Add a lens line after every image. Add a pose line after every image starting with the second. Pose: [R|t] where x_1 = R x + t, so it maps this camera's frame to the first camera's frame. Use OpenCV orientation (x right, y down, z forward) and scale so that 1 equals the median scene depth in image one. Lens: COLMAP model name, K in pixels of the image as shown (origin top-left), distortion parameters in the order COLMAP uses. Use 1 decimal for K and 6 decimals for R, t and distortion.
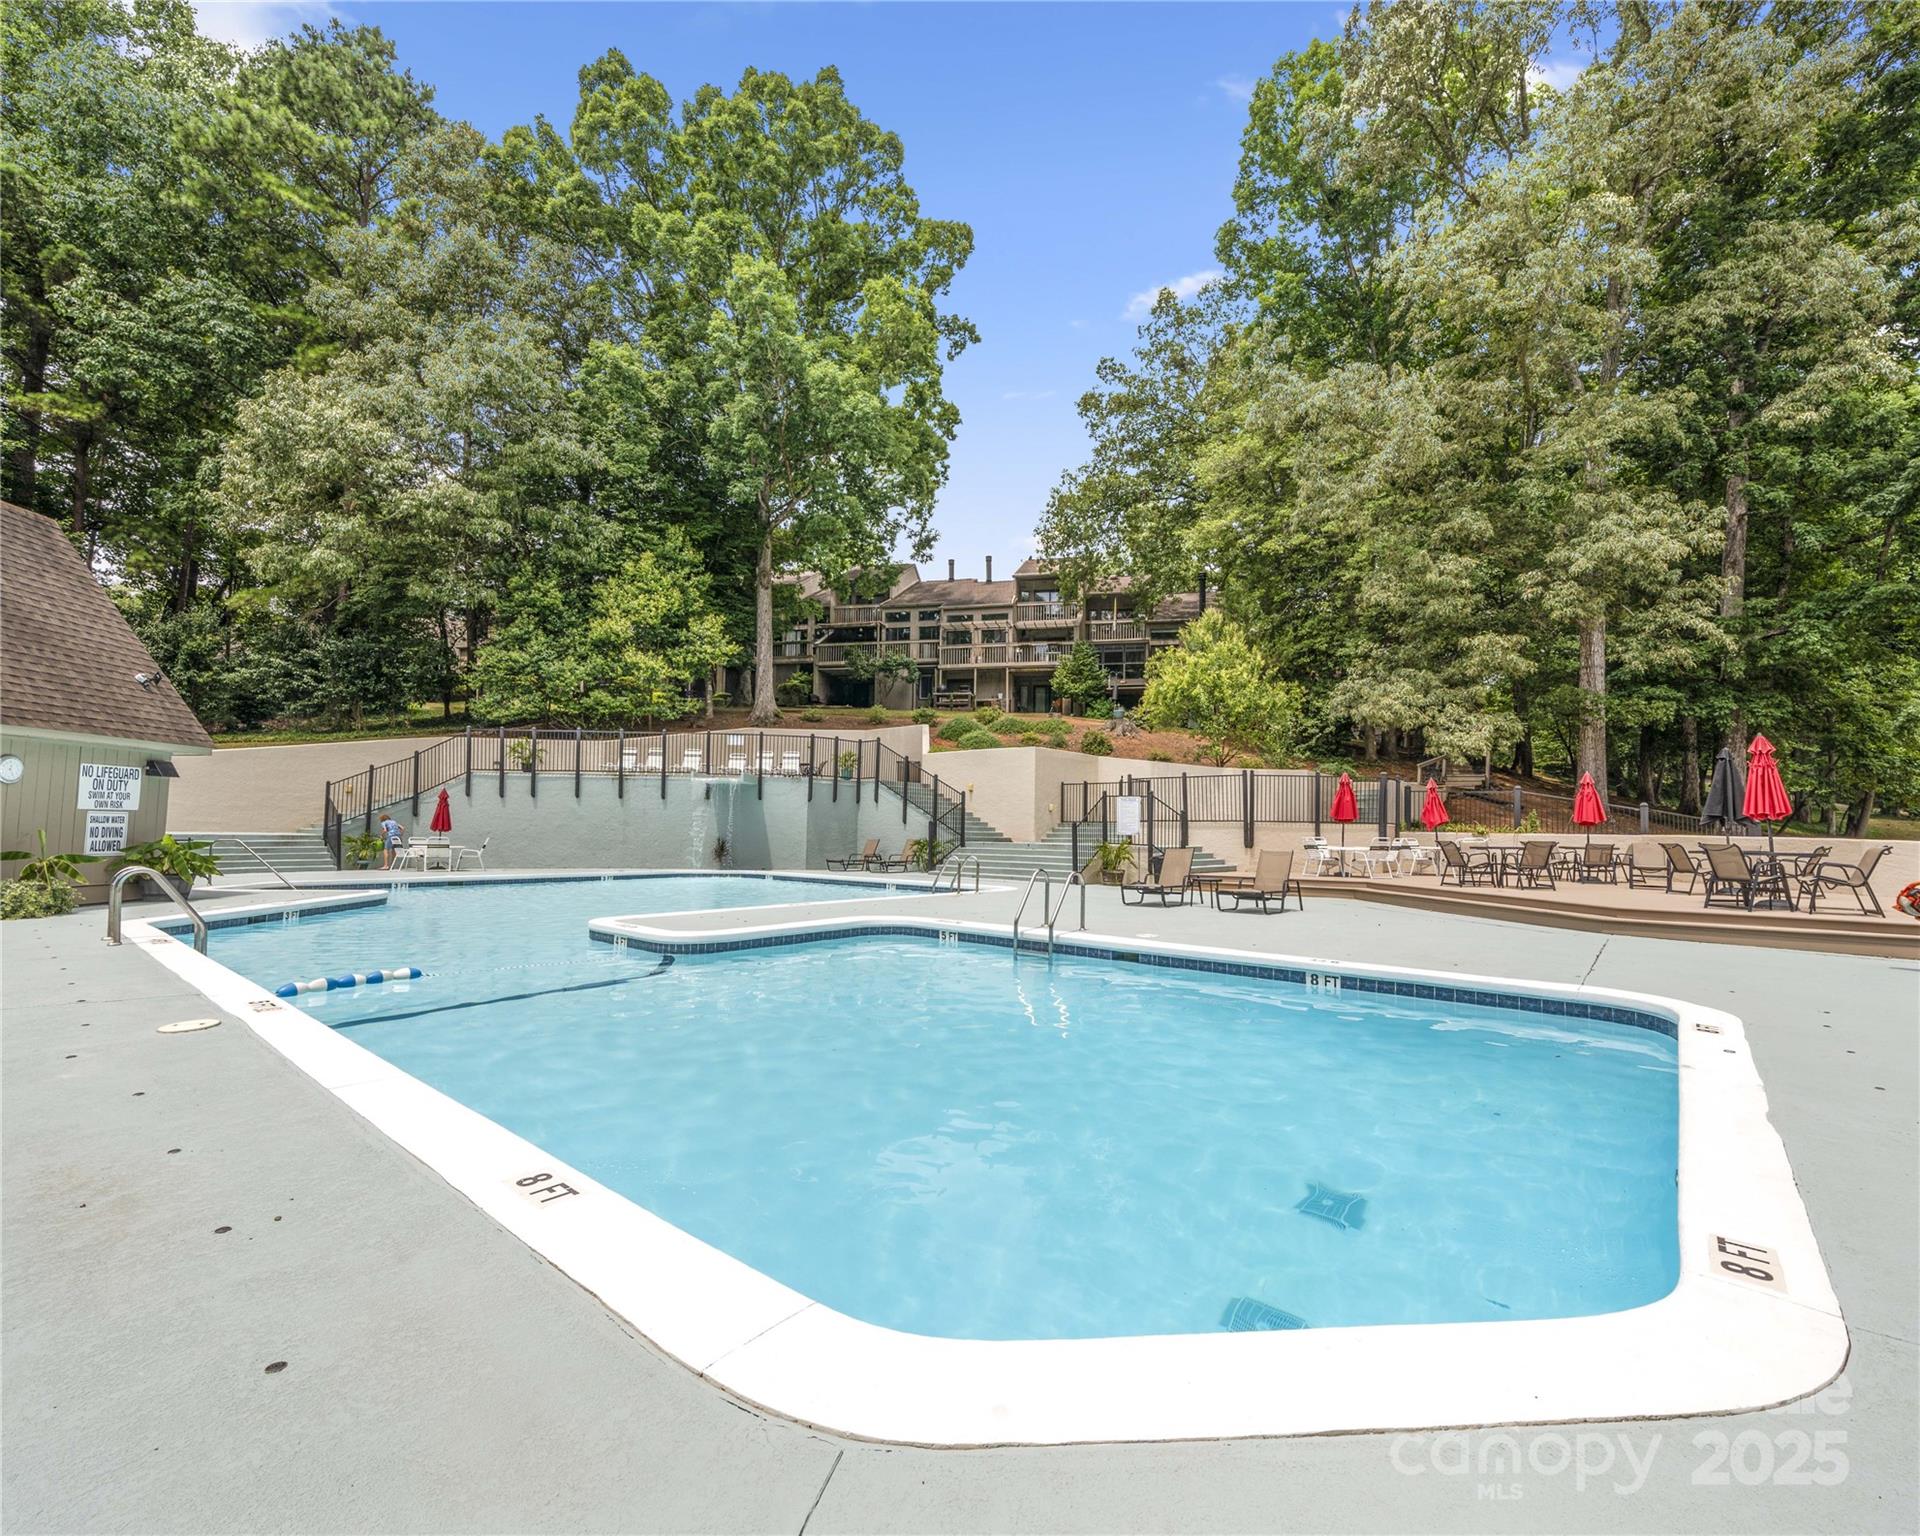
lens RADIAL K [[845.3, 0, 959.4], [0, 845.3, 772.7], [0, 0, 1]] dist [-0.011052, 0.001116]
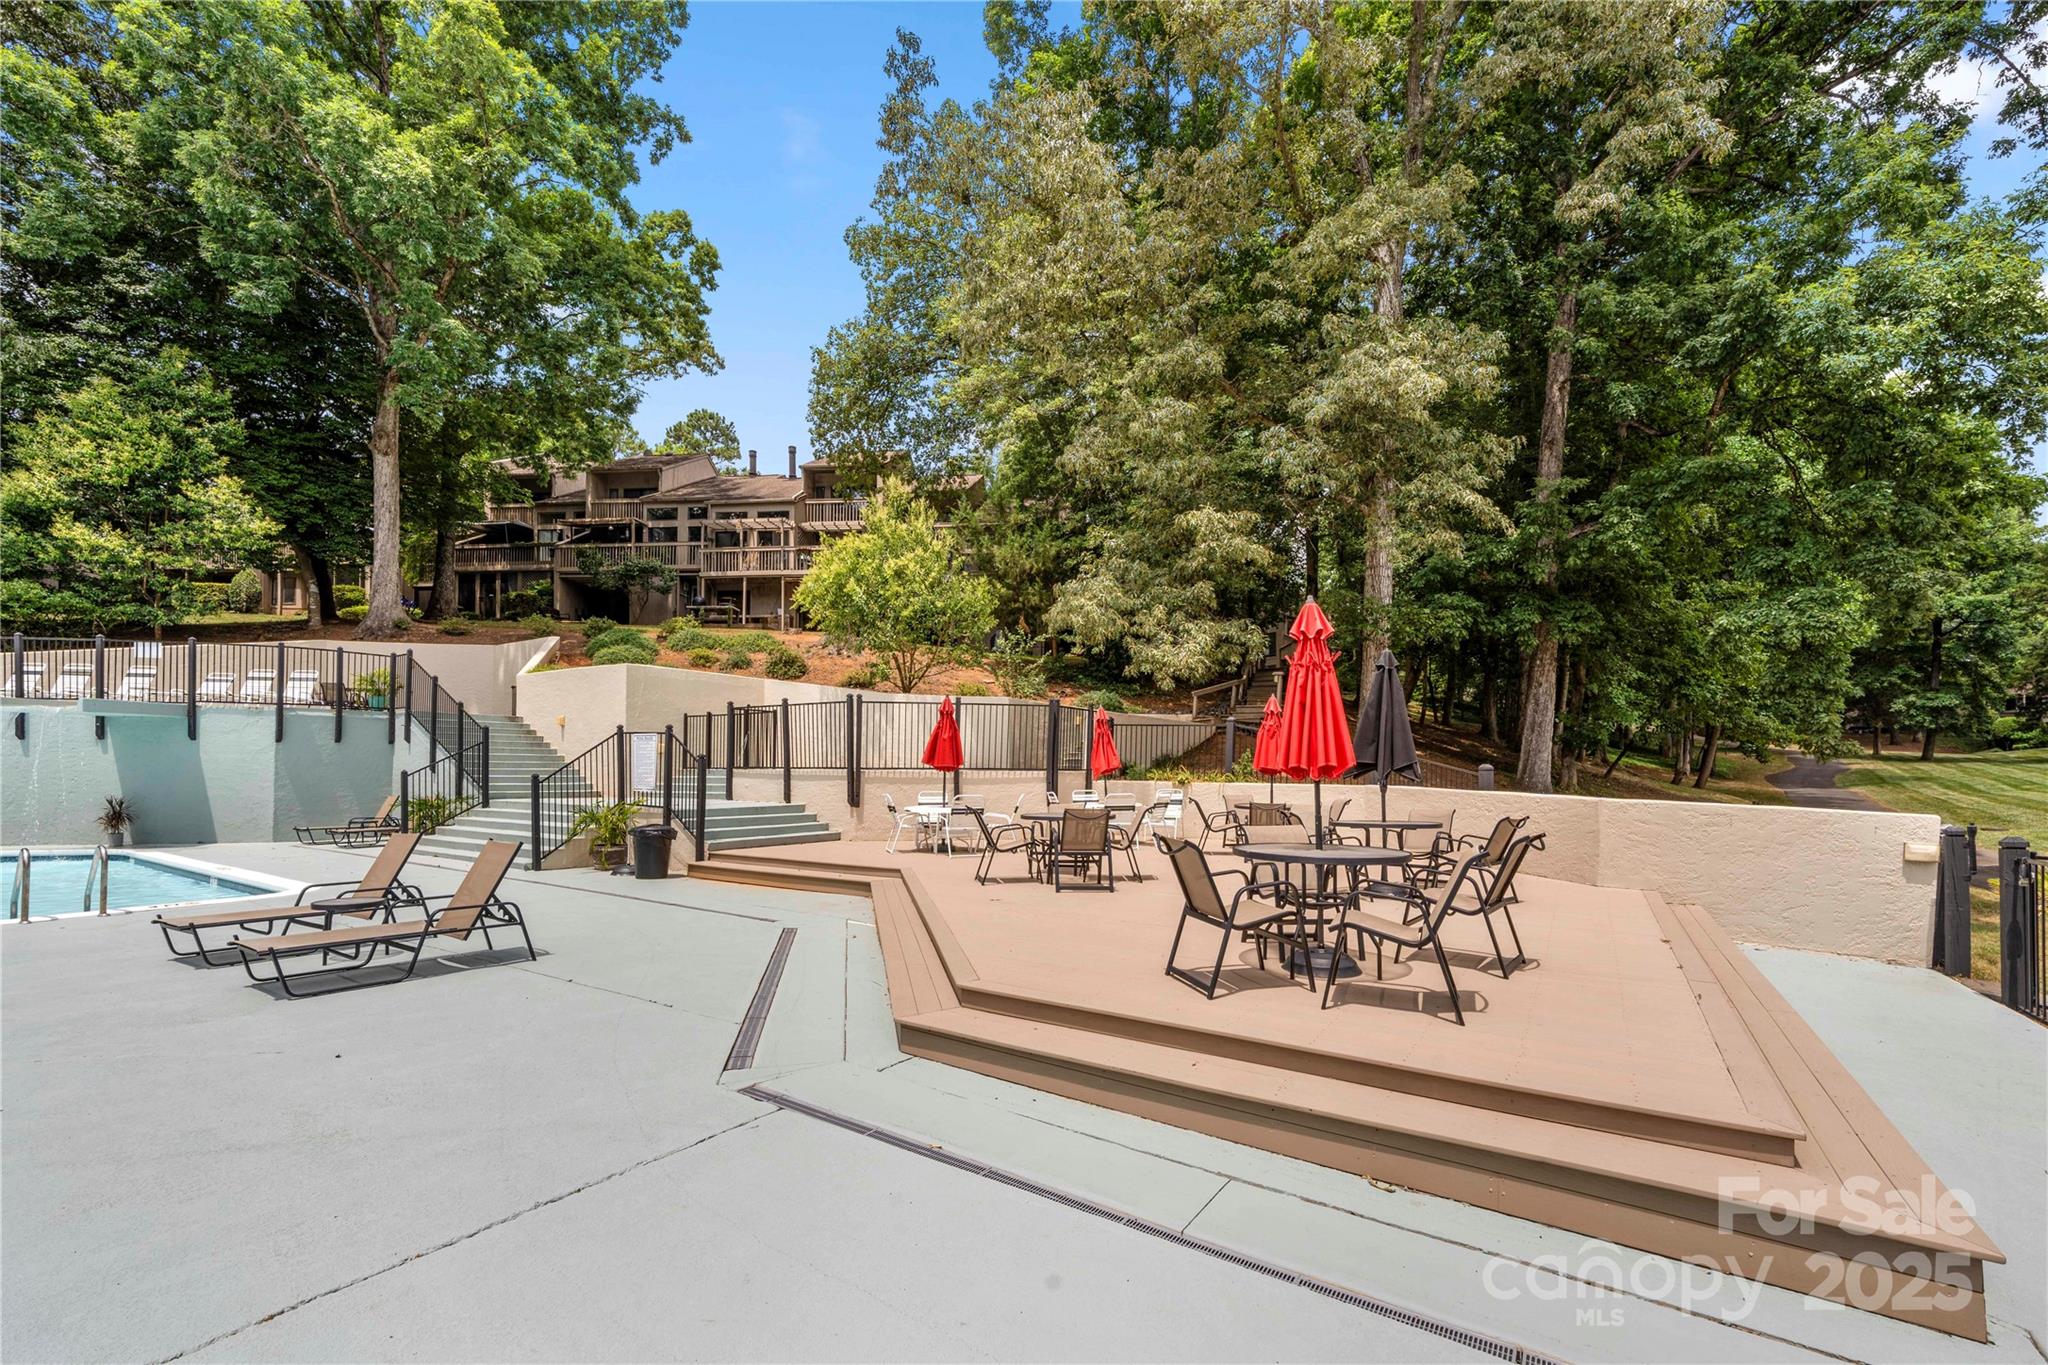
lens RADIAL K [[836.8, 0, 1036.5], [0, 836.8, 752.9], [0, 0, 1]] dist [-0.004901, -0.000527]
pose [[0.992373, -0.006129, 0.123116, 0.334773], [-0.000600, 0.998511, 0.054548, 0.005471], [-0.123267, -0.054206, 0.990892, 0.248775]]
